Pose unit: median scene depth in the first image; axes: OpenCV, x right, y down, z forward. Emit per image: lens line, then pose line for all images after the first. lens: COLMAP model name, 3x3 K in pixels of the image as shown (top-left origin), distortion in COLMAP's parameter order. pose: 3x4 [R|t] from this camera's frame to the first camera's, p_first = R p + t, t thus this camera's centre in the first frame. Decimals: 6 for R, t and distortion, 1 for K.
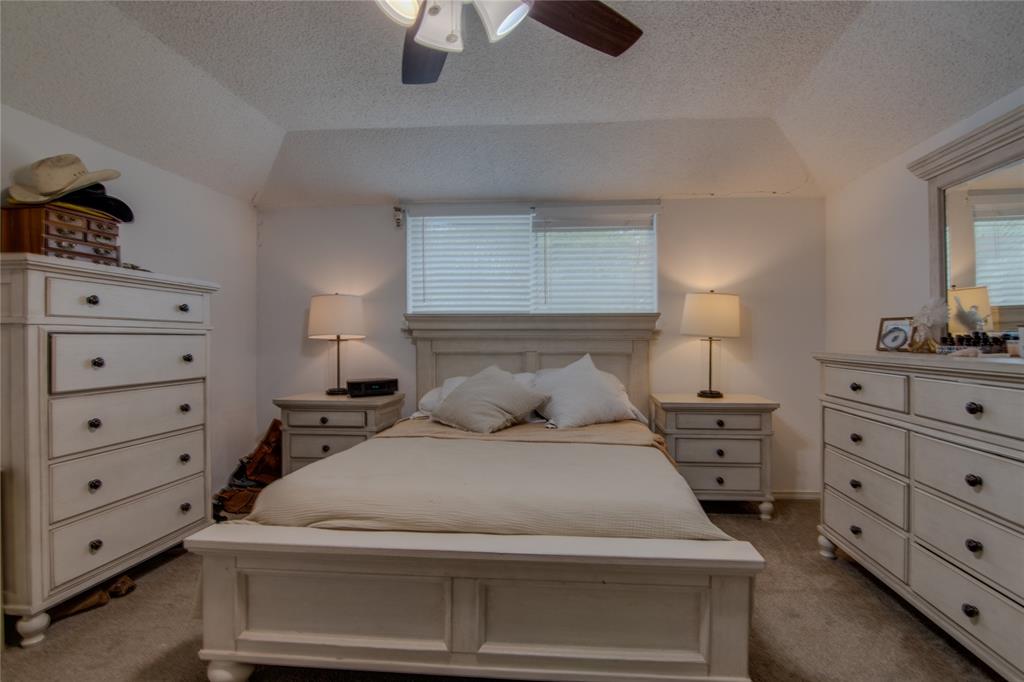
lens RADIAL K [[518.2, 0, 512.0], [0, 518.2, 341.0], [0, 0, 1]] dist [-0.019220, 0.000263]
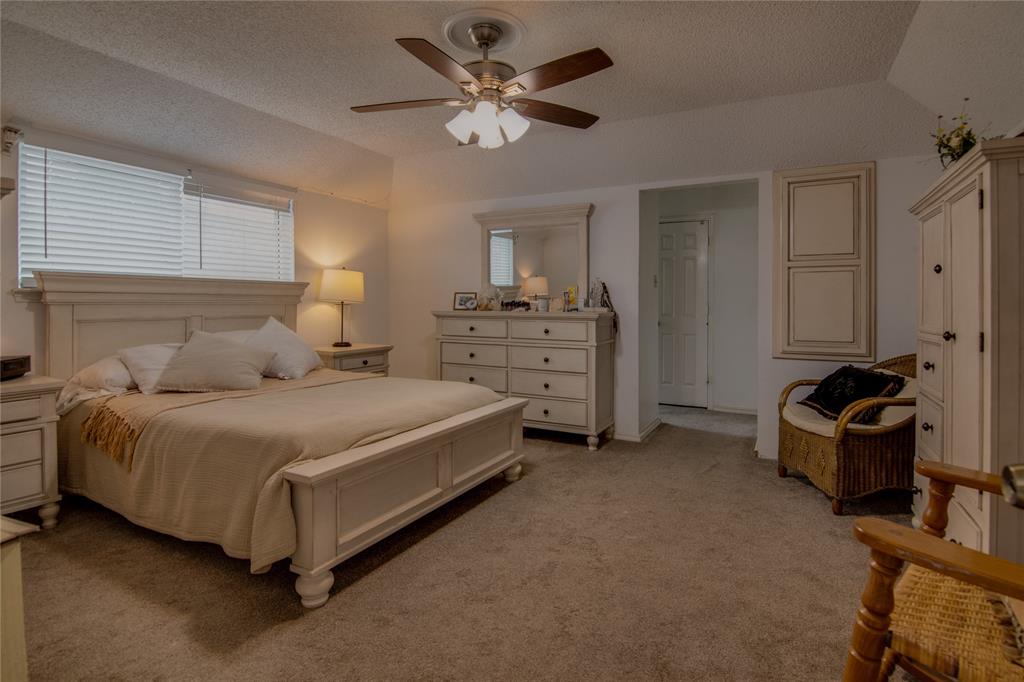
lens RADIAL K [[515.0, 0, 512.1], [0, 515.0, 305.3], [0, 0, 1]] dist [-0.022653, -0.000321]
pose [[0.407090, -0.001717, 0.913386, -0.640482], [0.002759, 0.999996, 0.000650, 0.000509], [-0.913384, 0.002256, 0.407093, 0.047947]]
